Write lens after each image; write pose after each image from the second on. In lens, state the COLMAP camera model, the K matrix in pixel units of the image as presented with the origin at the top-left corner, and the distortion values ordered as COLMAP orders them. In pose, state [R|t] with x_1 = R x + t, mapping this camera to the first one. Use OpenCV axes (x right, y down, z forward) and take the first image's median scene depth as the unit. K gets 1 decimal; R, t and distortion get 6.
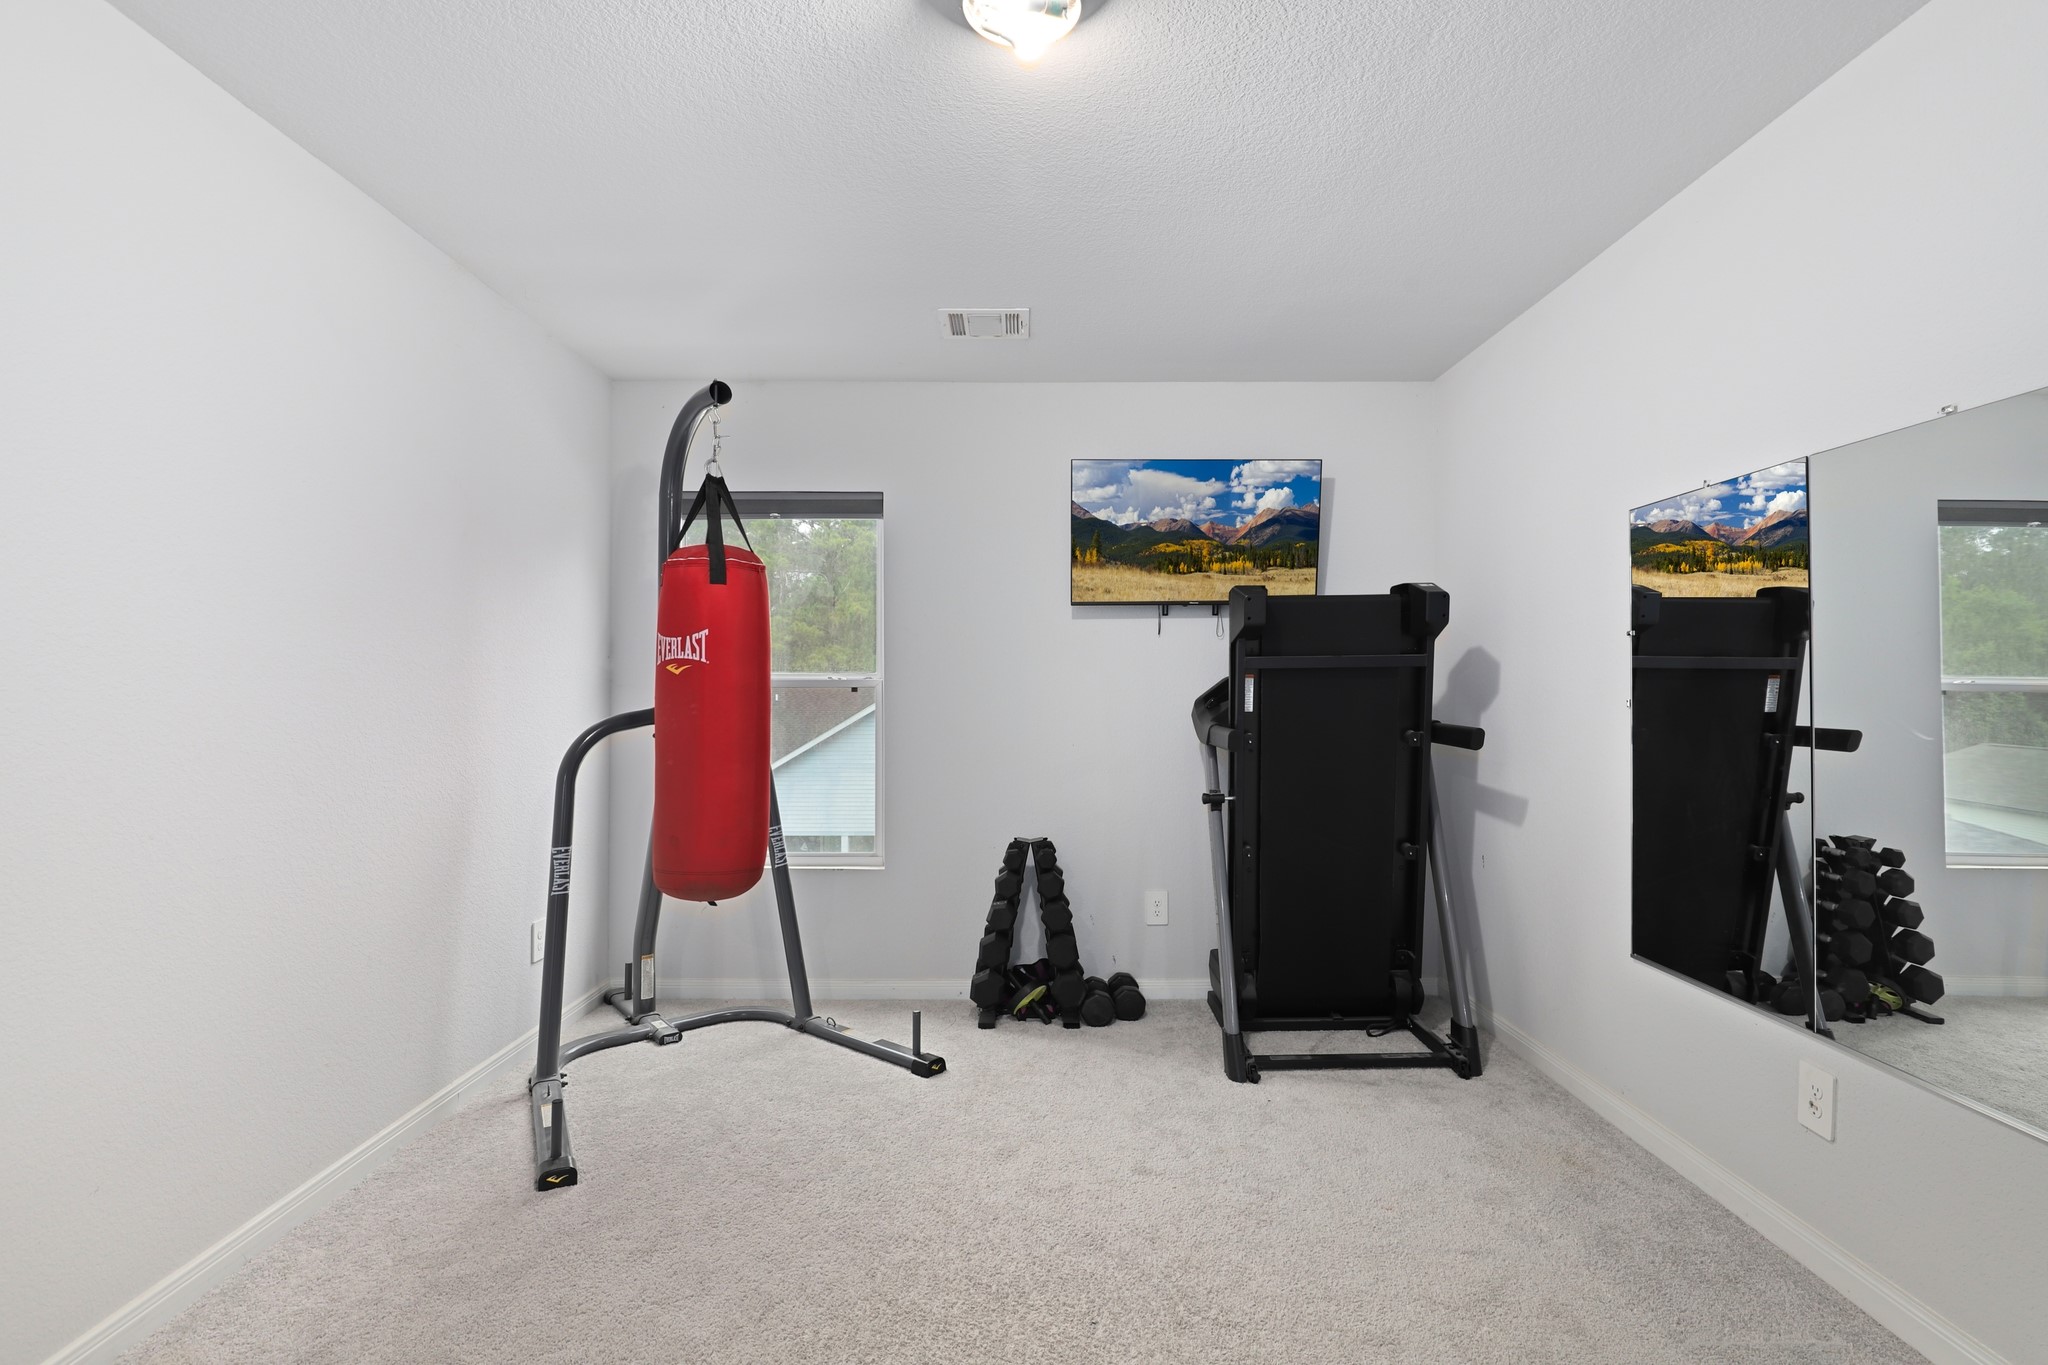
lens RADIAL K [[967.3, 0, 1024.3], [0, 967.3, 672.5], [0, 0, 1]] dist [-0.020023, 0.005243]
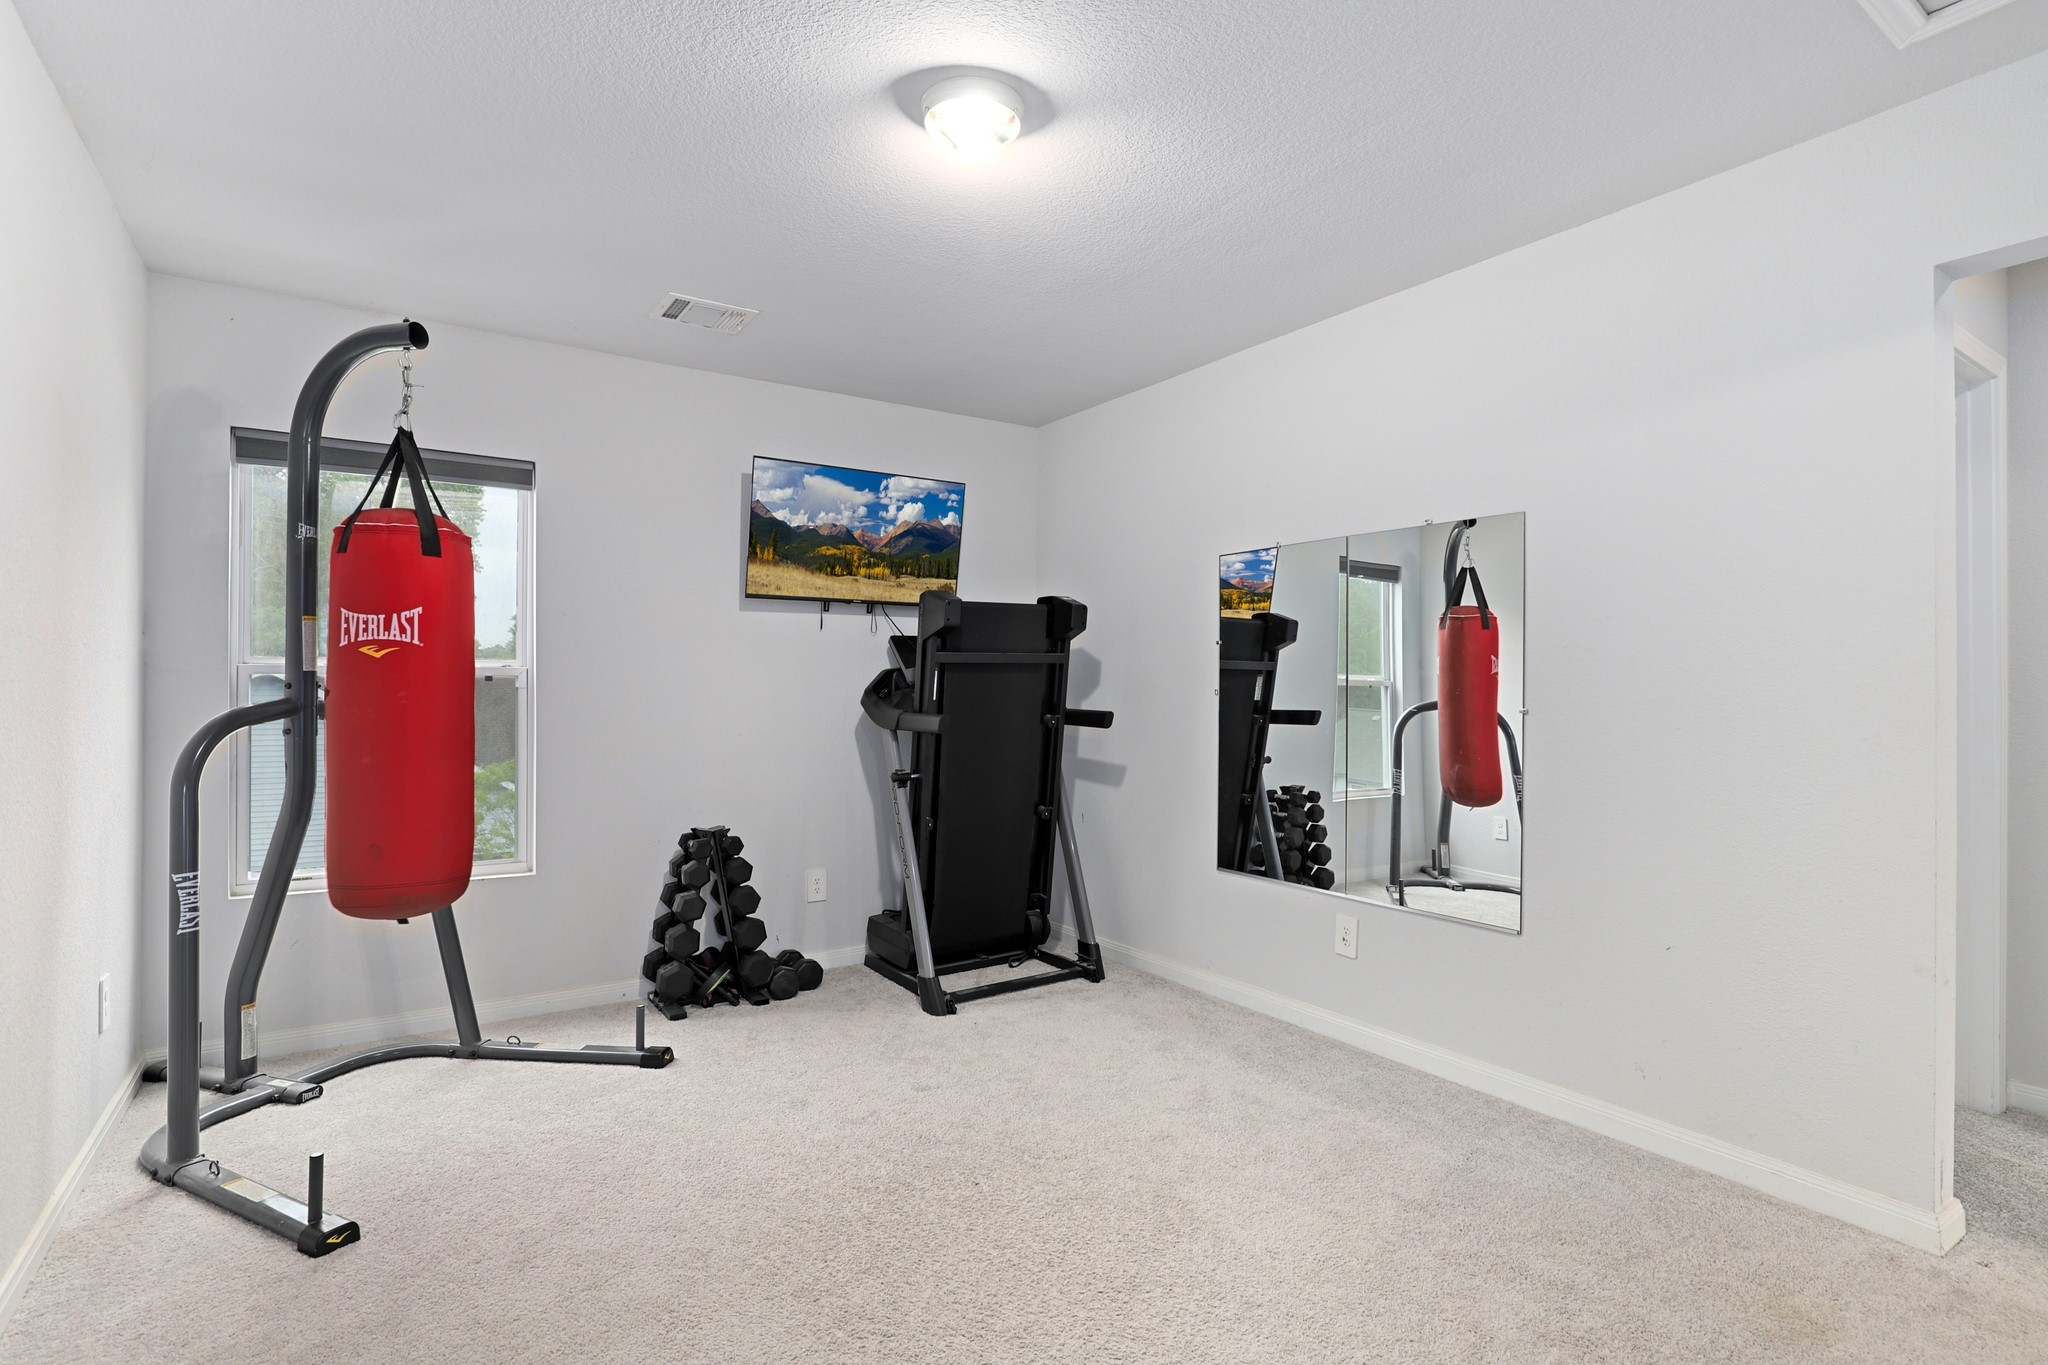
lens RADIAL K [[1017.9, 0, 1021.5], [0, 1017.9, 691.5], [0, 0, 1]] dist [-0.010888, 0.002373]
pose [[0.828414, 0.003178, 0.560107, -0.367225], [-0.014494, 0.999771, 0.015765, 0.008847], [-0.559929, -0.021178, 0.828270, -0.067478]]
